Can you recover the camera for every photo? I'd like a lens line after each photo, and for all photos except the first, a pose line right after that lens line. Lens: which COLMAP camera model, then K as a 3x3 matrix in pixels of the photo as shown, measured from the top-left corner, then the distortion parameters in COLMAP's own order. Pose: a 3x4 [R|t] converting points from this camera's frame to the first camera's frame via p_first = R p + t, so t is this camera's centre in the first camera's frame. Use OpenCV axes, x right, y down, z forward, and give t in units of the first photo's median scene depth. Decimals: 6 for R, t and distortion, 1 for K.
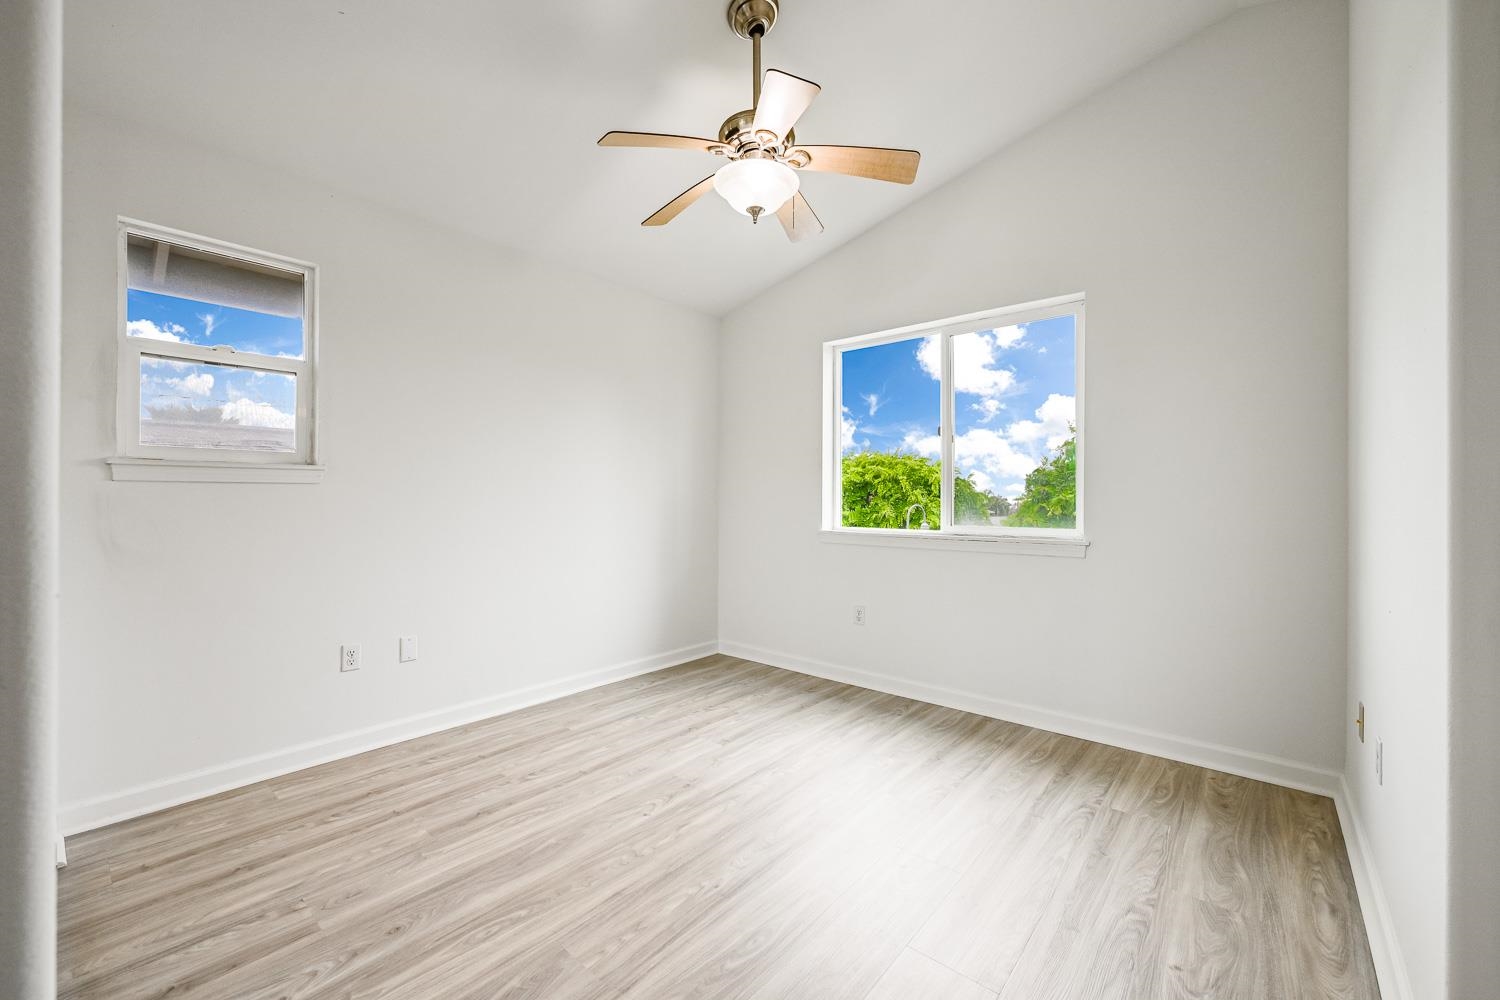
lens RADIAL K [[612.1, 0, 772.8], [0, 612.1, 496.7], [0, 0, 1]] dist [-0.003539, -0.000378]
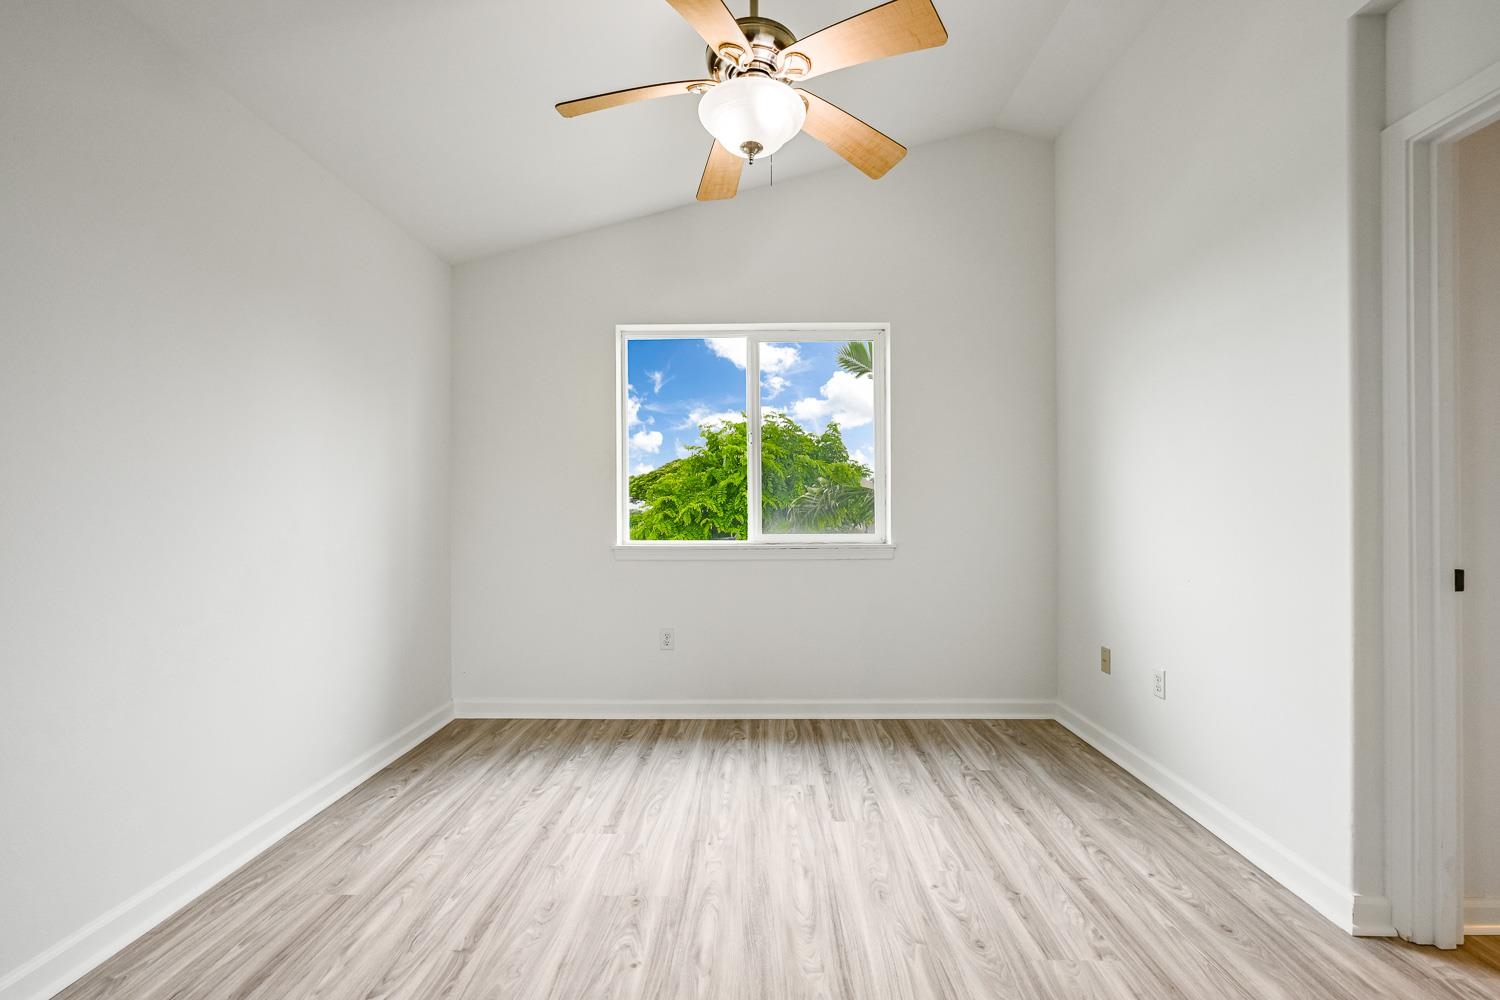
lens RADIAL K [[612.1, 0, 772.8], [0, 612.1, 496.7], [0, 0, 1]] dist [-0.003539, -0.000378]
pose [[0.772949, 0.003098, 0.634461, -0.381624], [0.007528, 0.999873, -0.014053, -0.001712], [-0.634424, 0.015639, 0.772827, 0.255256]]
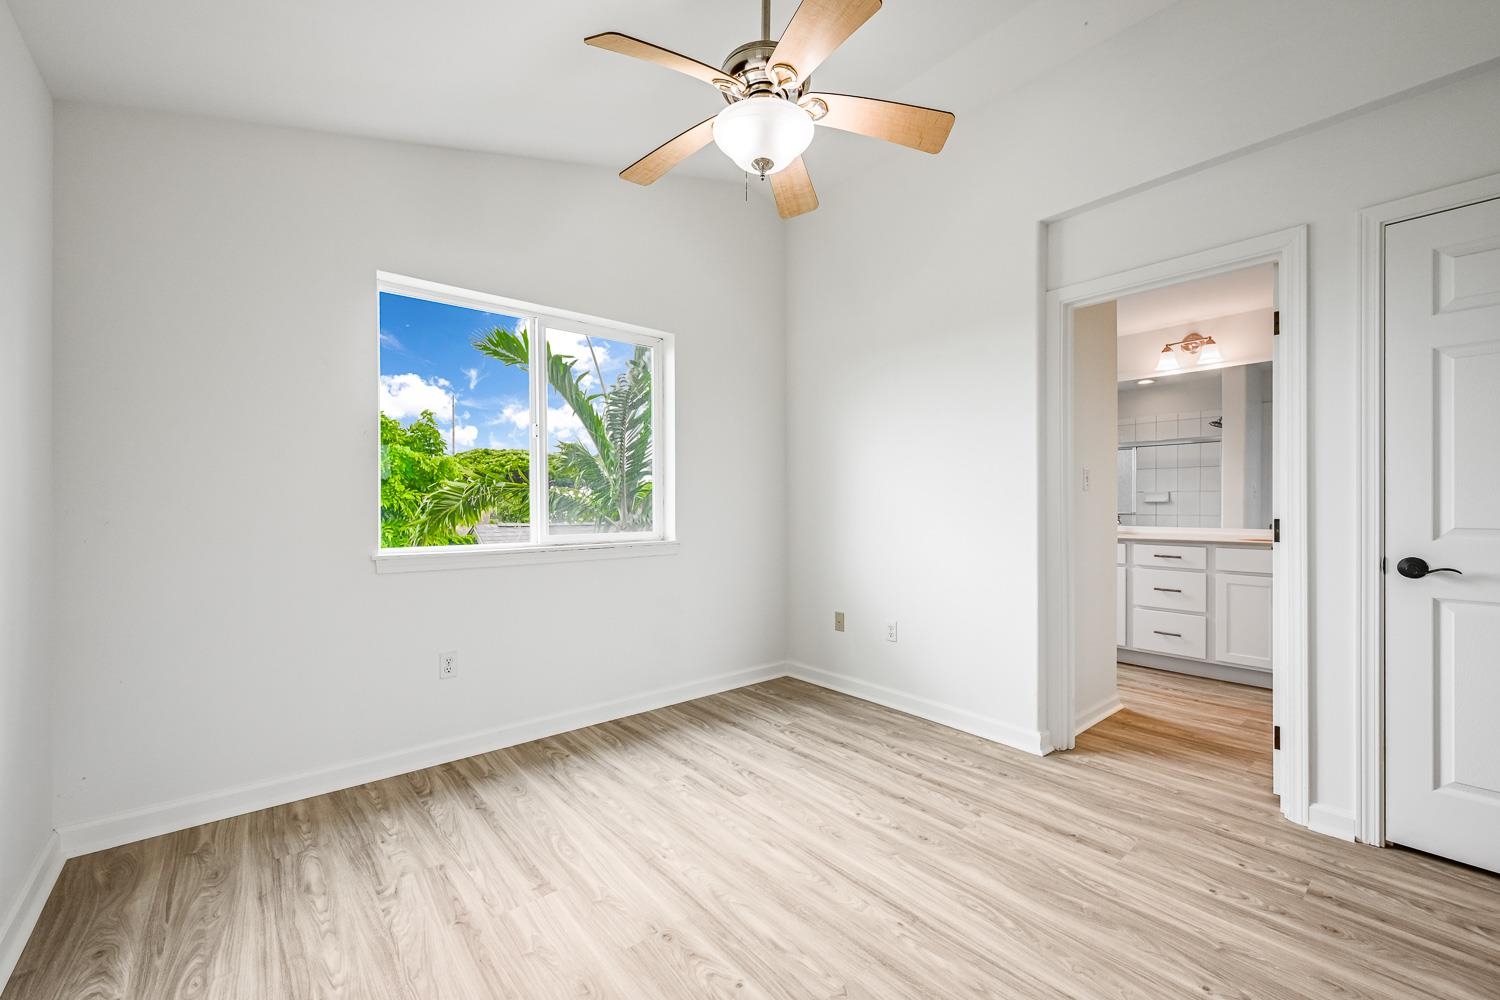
lens RADIAL K [[585.1, 0, 755.9], [0, 585.1, 502.6], [0, 0, 1]] dist [0.000018, 0.000223]
pose [[0.188227, -0.003648, 0.982119, -0.598539], [0.003279, 0.999990, 0.003086, -0.005720], [-0.982120, 0.002639, 0.188237, 0.620212]]
